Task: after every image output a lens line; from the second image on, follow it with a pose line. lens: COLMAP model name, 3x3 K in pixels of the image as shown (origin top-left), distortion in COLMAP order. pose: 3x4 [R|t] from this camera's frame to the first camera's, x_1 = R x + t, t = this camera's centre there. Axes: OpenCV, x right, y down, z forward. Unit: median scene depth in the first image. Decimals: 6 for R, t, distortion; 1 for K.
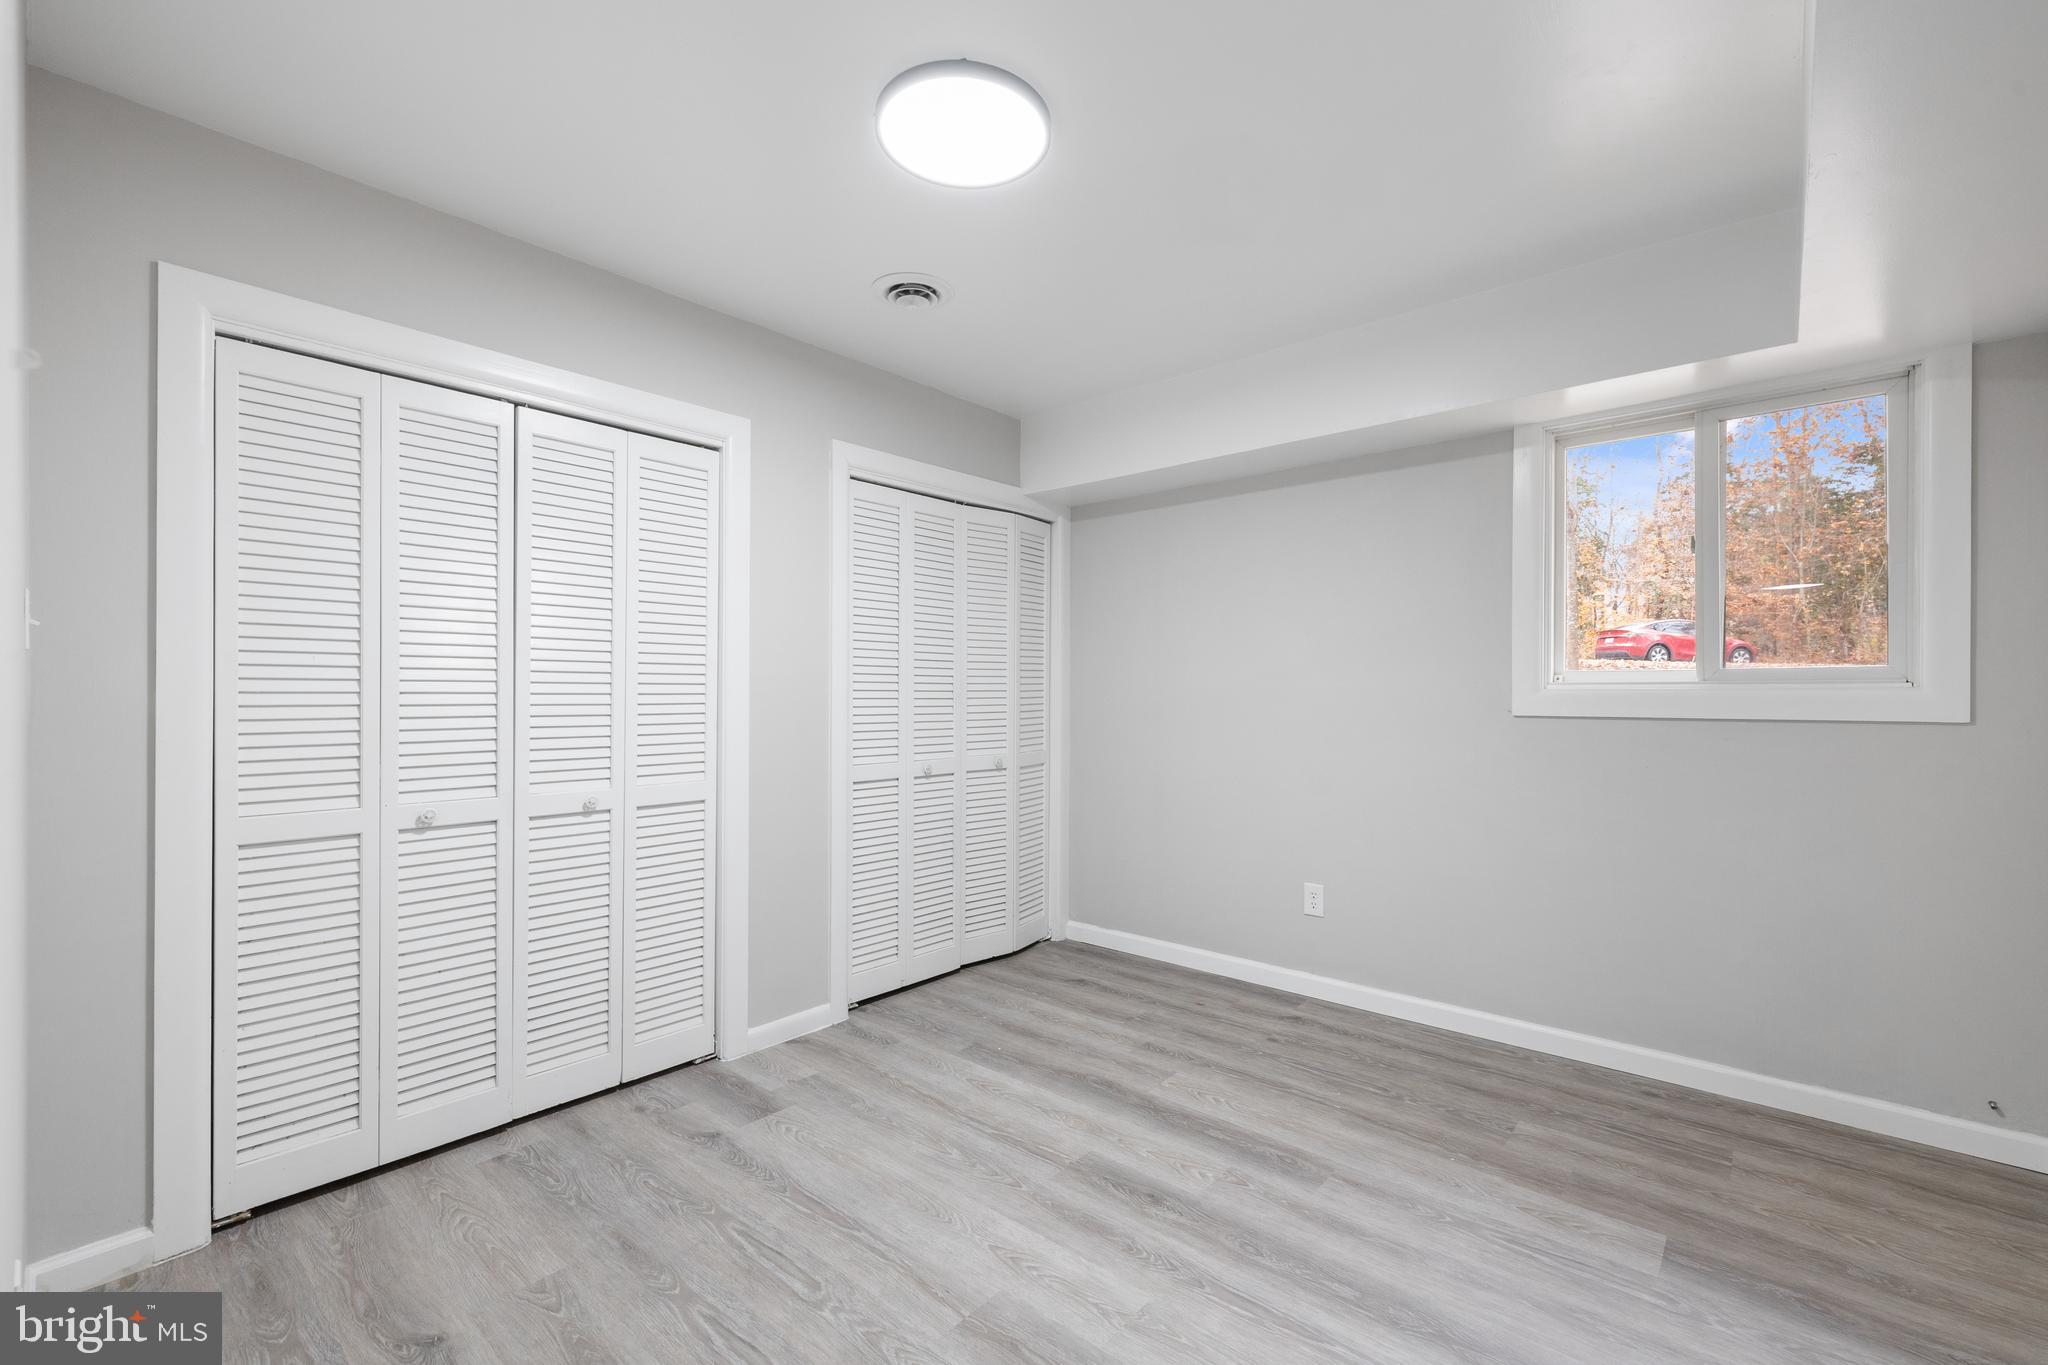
lens RADIAL K [[861.9, 0, 1032.9], [0, 861.9, 686.9], [0, 0, 1]] dist [0.000585, 0.000996]
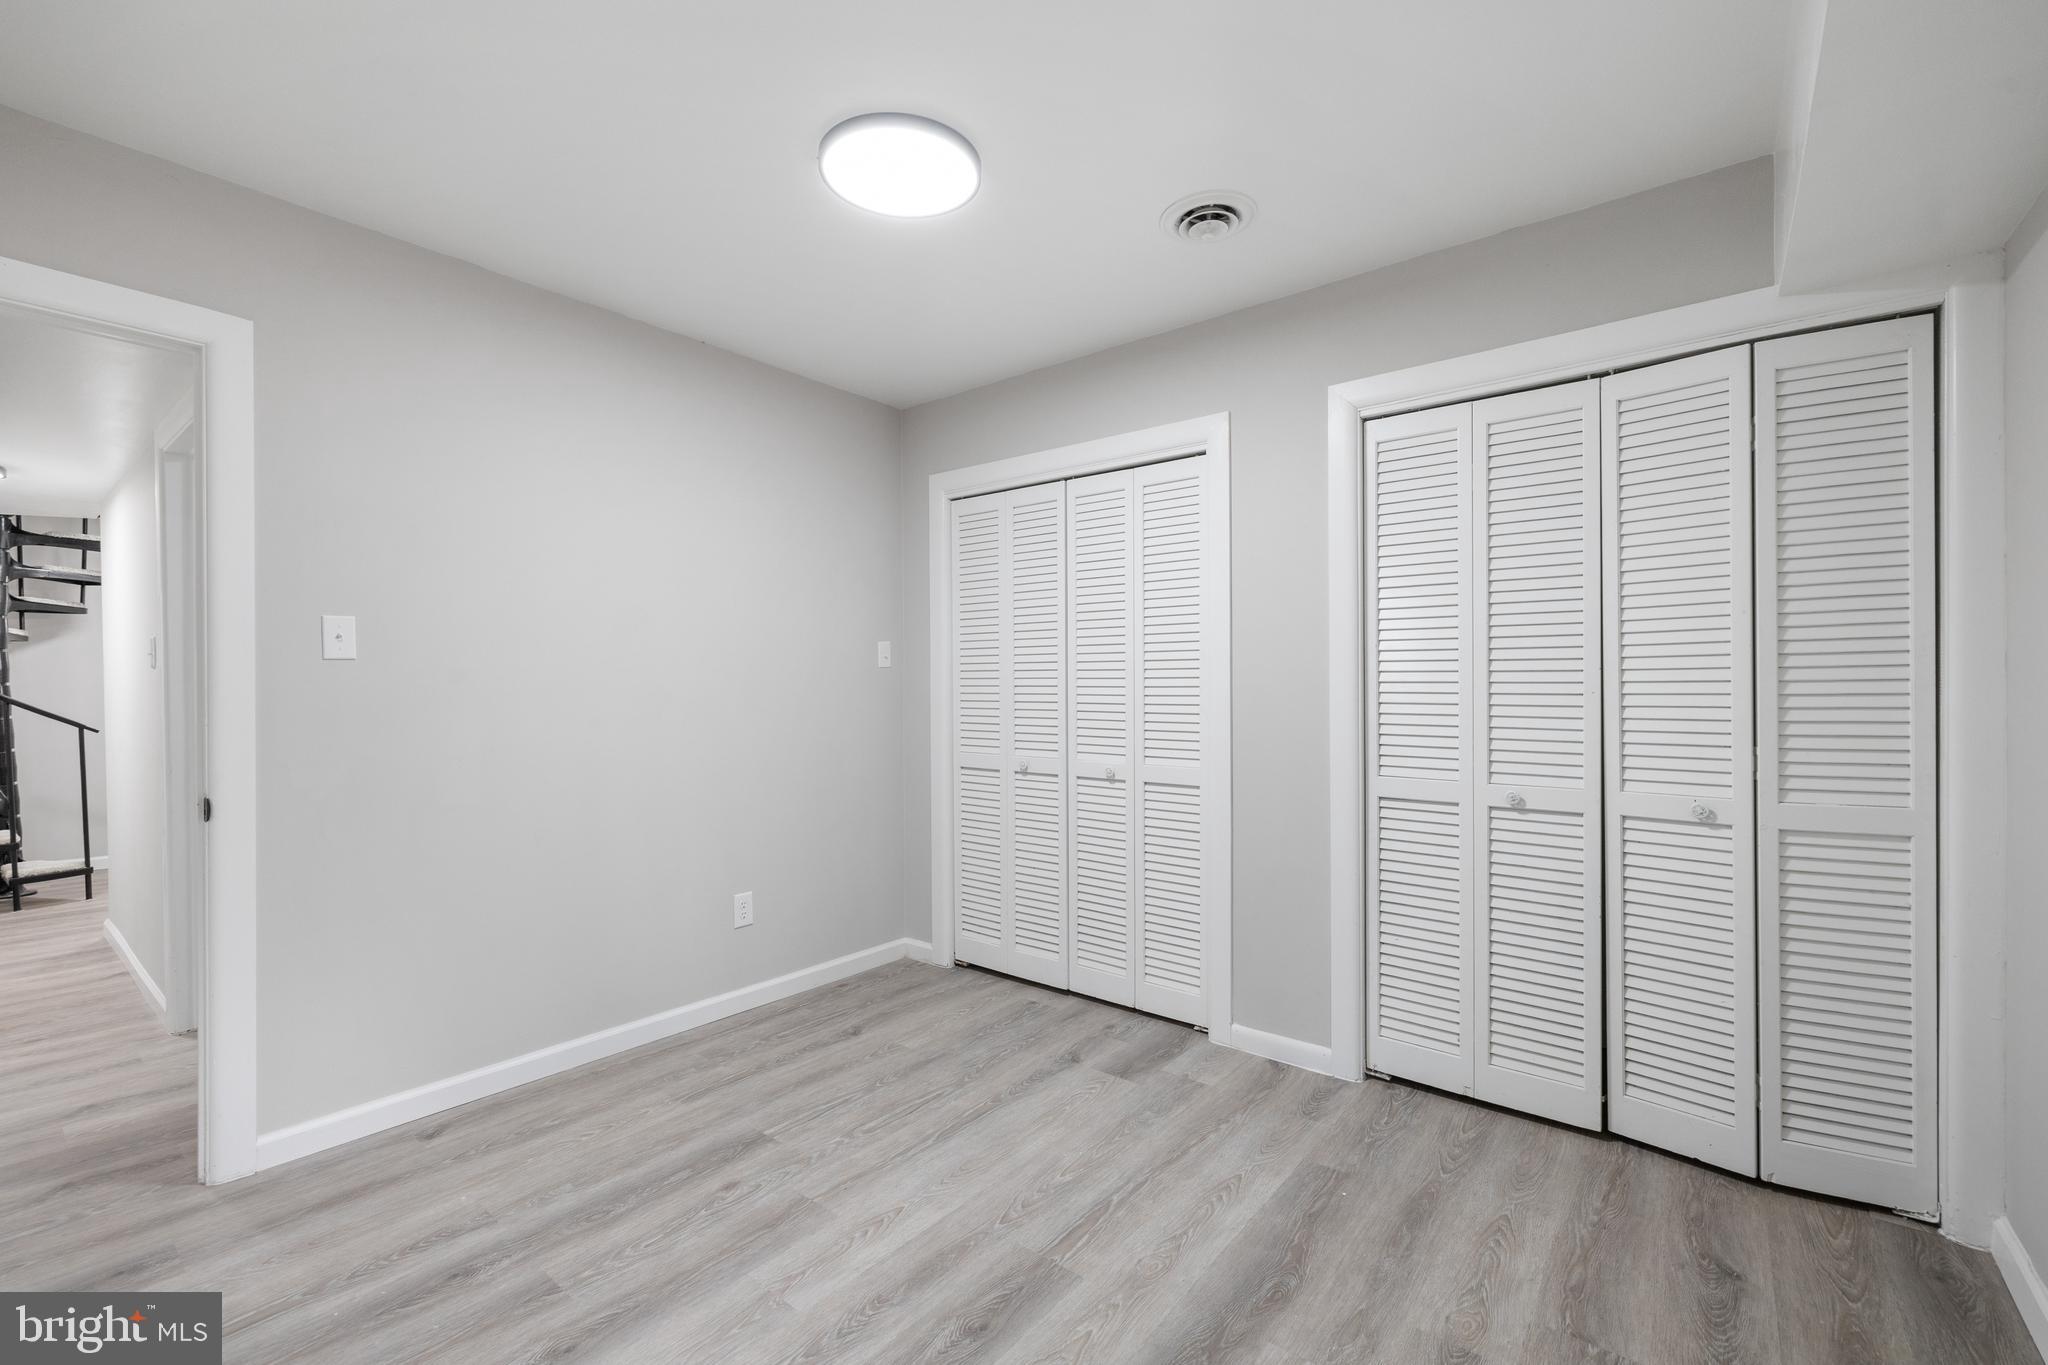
lens RADIAL K [[861.9, 0, 1022.3], [0, 861.9, 684.2], [0, 0, 1]] dist [0.000585, 0.000996]
pose [[0.031174, -0.012714, -0.999433, 0.741419], [0.001404, 0.999919, -0.012676, 0.021065], [0.999513, -0.001008, 0.031189, 0.820085]]
